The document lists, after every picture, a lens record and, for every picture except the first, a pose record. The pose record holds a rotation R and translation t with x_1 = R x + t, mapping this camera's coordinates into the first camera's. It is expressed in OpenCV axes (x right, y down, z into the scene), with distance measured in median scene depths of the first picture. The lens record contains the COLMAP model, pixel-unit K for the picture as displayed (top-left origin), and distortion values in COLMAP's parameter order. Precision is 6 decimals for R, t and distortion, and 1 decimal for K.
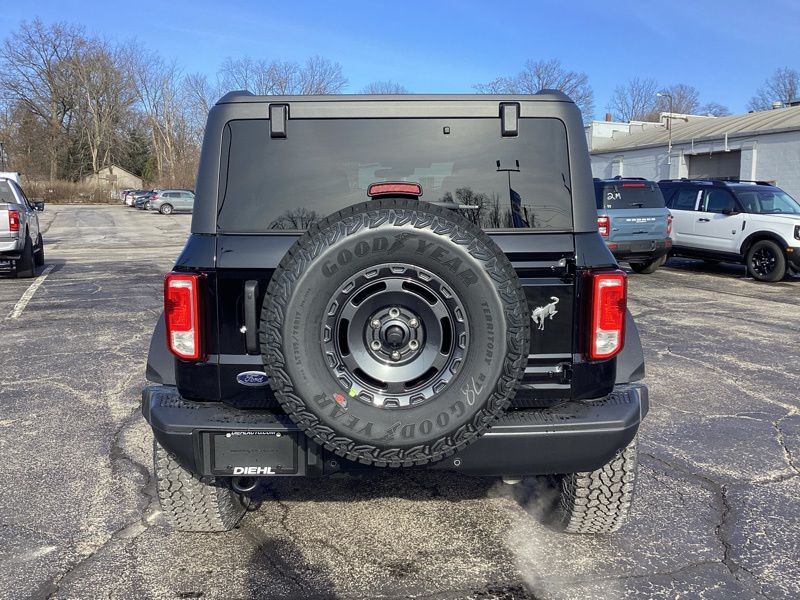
lens RADIAL K [[734.9, 0, 388.3], [0, 734.9, 289.9], [0, 0, 1]] dist [0.016205, 0.000000]
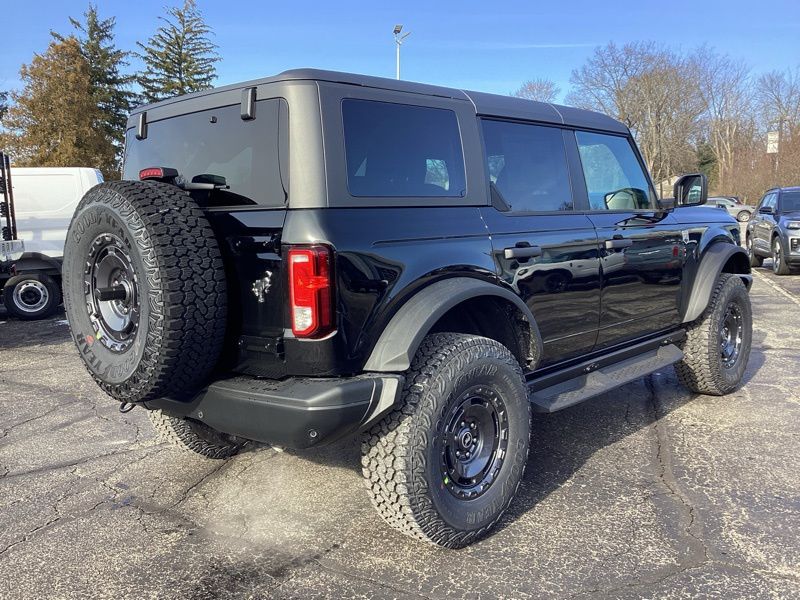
lens RADIAL K [[734.9, 0, 412.6], [0, 734.9, 285.7], [0, 0, 1]] dist [0.016205, 0.000000]
pose [[0.736209, 0.051019, -0.674829, 0.906402], [-0.064252, 0.997919, 0.005350, 0.010005], [0.673698, 0.039420, 0.737955, 0.320514]]
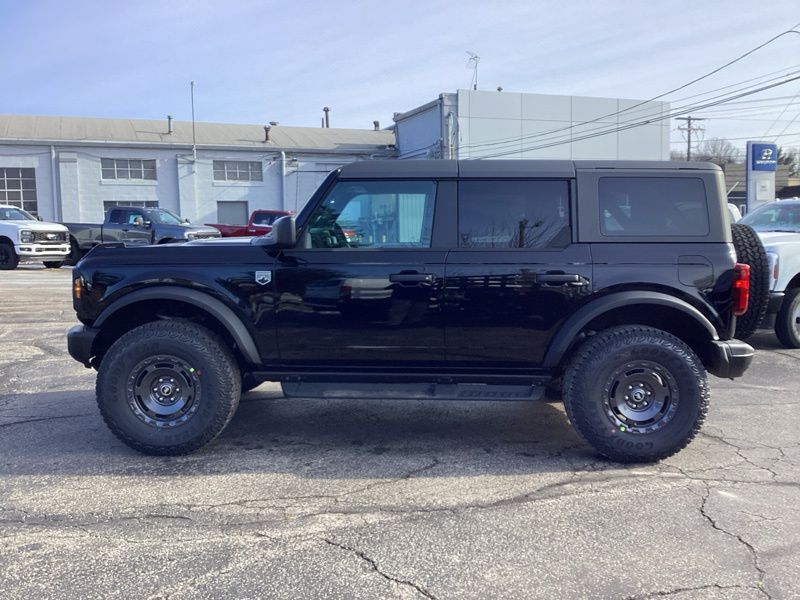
lens RADIAL K [[734.9, 0, 397.5], [0, 734.9, 297.5], [0, 0, 1]] dist [0.016205, 0.000000]
pose [[-0.003166, -0.086948, 0.996208, -1.790542], [0.116812, 0.989361, 0.086721, -0.173574], [-0.993149, 0.116643, 0.007024, 1.592848]]
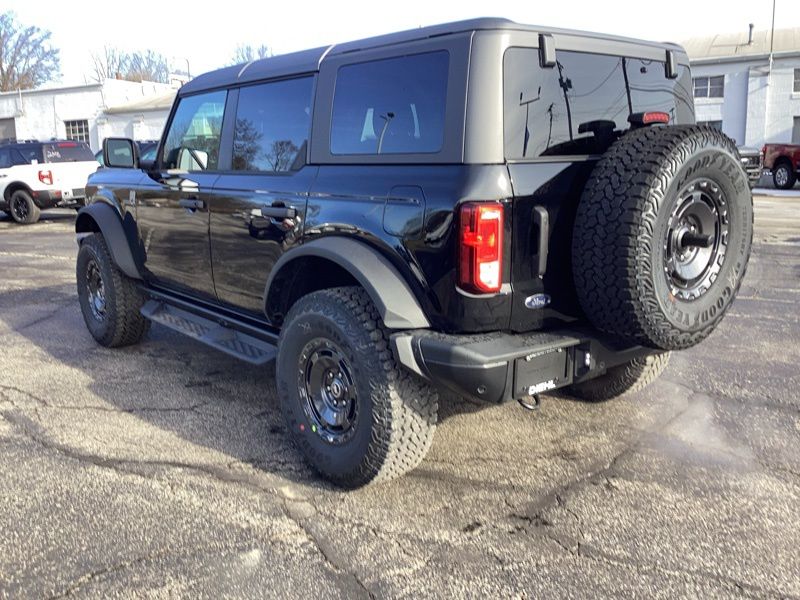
lens RADIAL K [[712.0, 0, 397.8], [0, 712.0, 292.6], [0, 0, 1]] dist [0.030754, -0.038721]
pose [[0.770114, -0.125661, 0.625408, -0.836045], [0.088559, 0.991973, 0.090263, -0.001570], [-0.631730, -0.014127, 0.775060, 0.284357]]
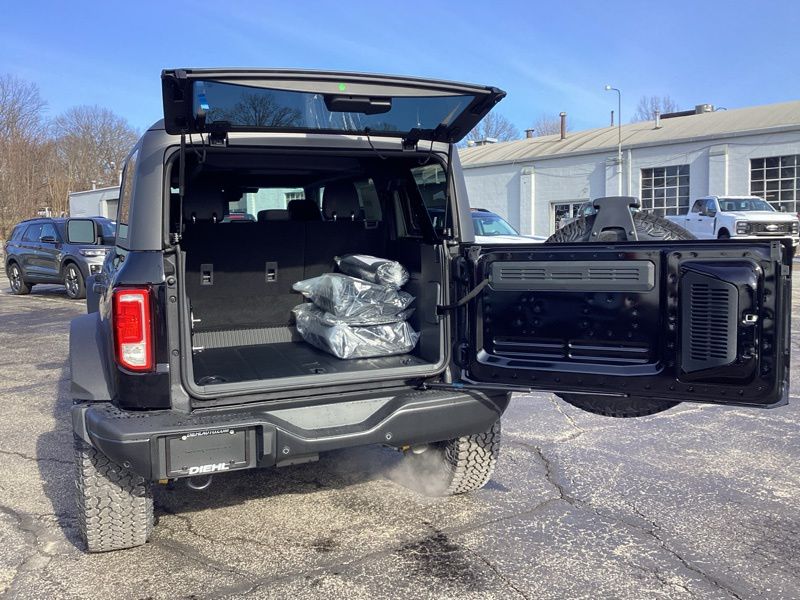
lens RADIAL K [[734.9, 0, 392.0], [0, 734.9, 288.6], [0, 0, 1]] dist [0.016205, 0.000000]
pose [[0.928318, -0.044833, 0.369073, -0.275666], [0.060159, 0.997734, -0.030116, 0.027271], [-0.366887, 0.050160, 0.928912, -0.097051]]
